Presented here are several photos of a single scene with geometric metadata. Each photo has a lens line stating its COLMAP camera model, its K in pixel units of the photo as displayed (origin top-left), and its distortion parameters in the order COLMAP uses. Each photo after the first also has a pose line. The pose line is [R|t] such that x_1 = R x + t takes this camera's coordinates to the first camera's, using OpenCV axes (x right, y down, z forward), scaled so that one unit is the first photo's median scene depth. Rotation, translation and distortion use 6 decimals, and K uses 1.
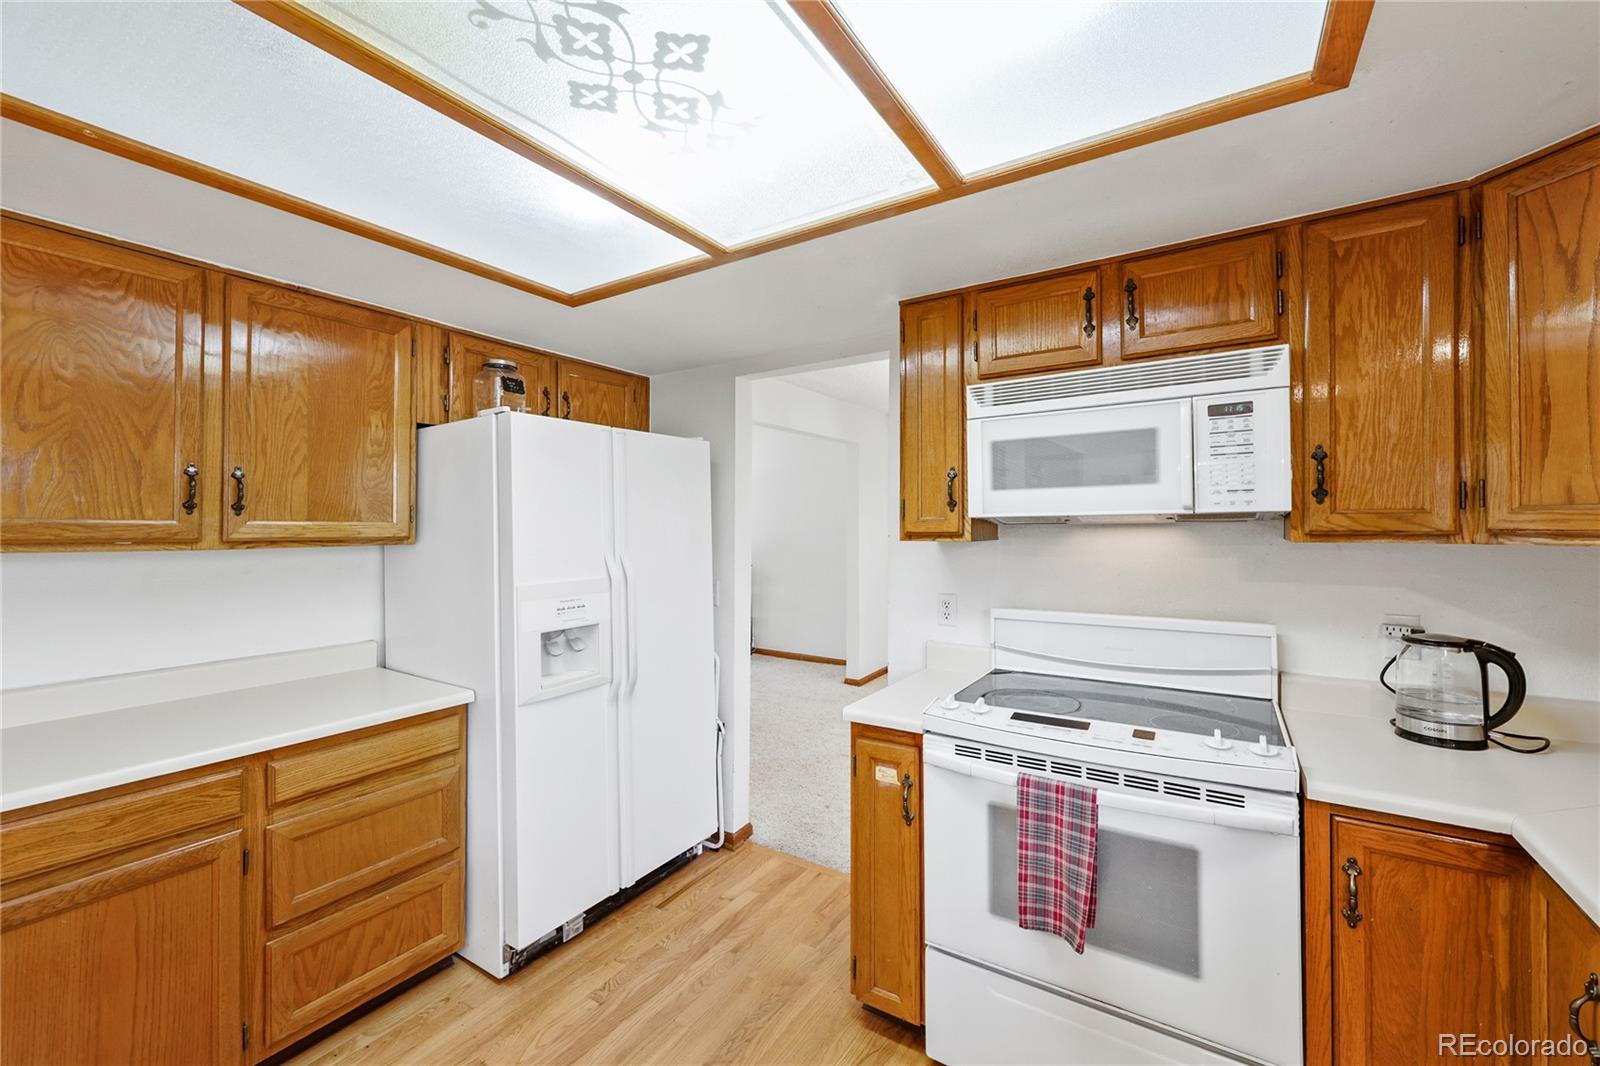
lens RADIAL K [[647.5, 0, 779.4], [0, 647.5, 524.1], [0, 0, 1]] dist [-0.000680, -0.000028]
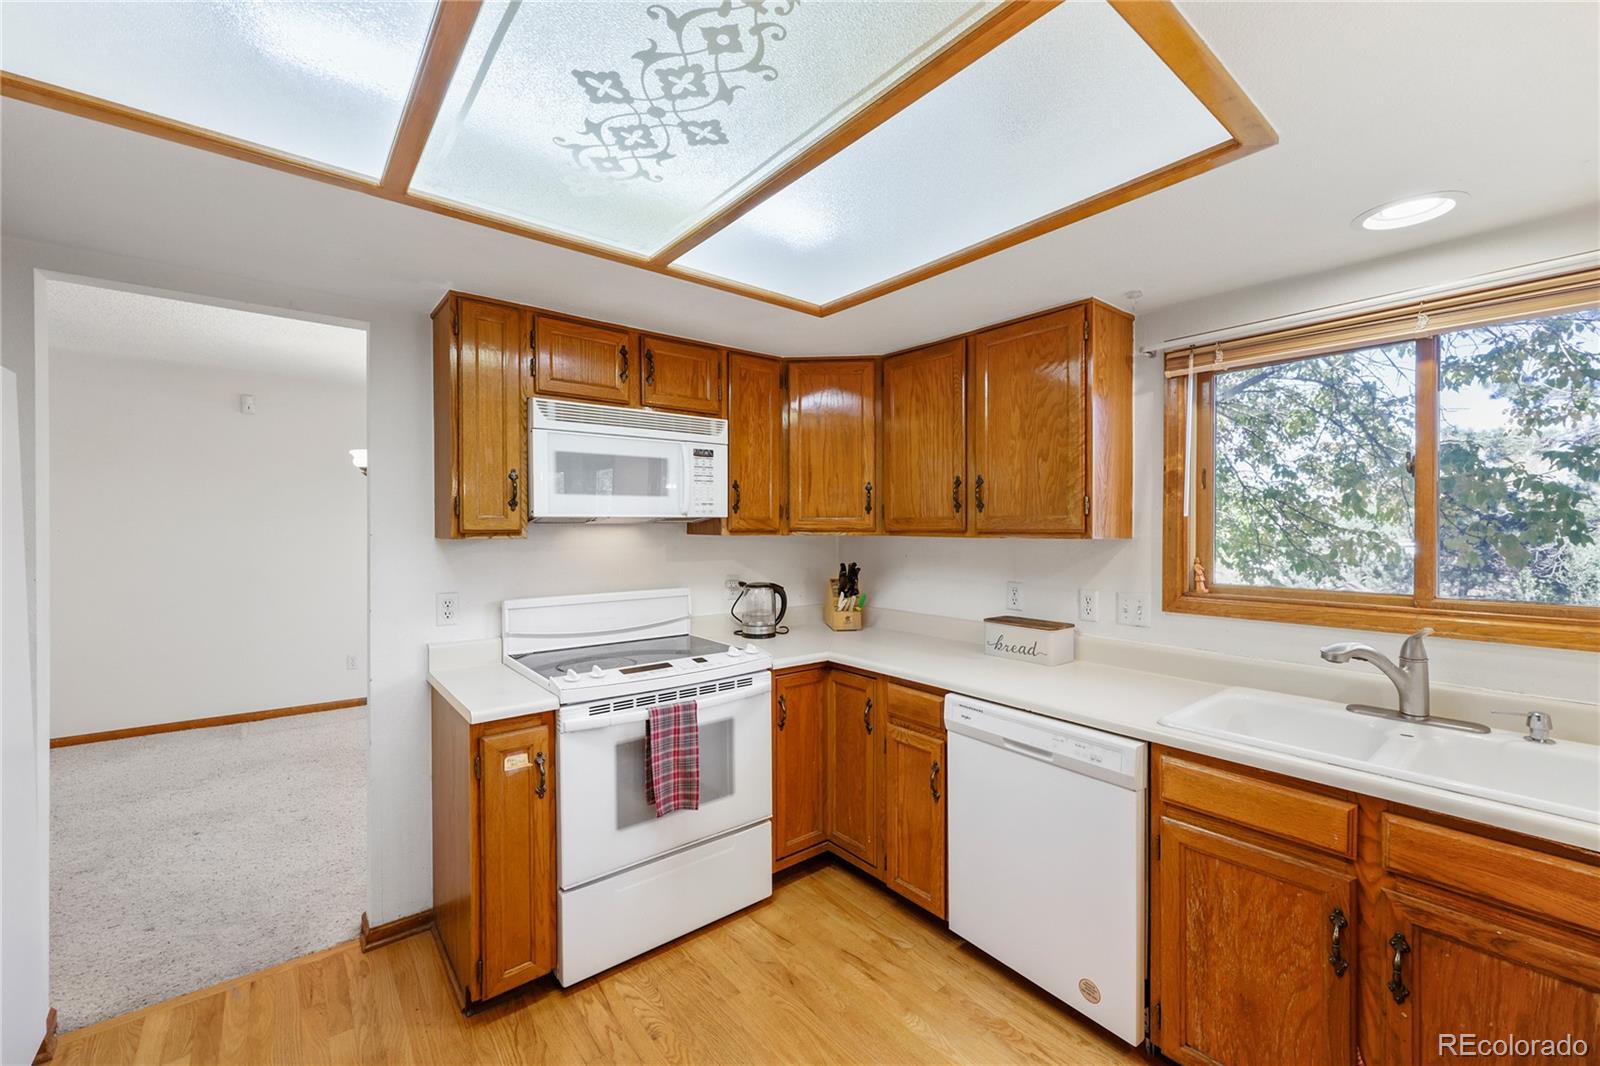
lens RADIAL K [[654.8, 0, 800.0], [0, 654.8, 533.0], [0, 0, 1]] dist [-0.000388, -0.000155]
pose [[0.302884, -0.004691, 0.953016, -0.797932], [-0.008862, 0.999931, 0.007739, 0.006324], [-0.952986, -0.010789, 0.302822, 0.280955]]
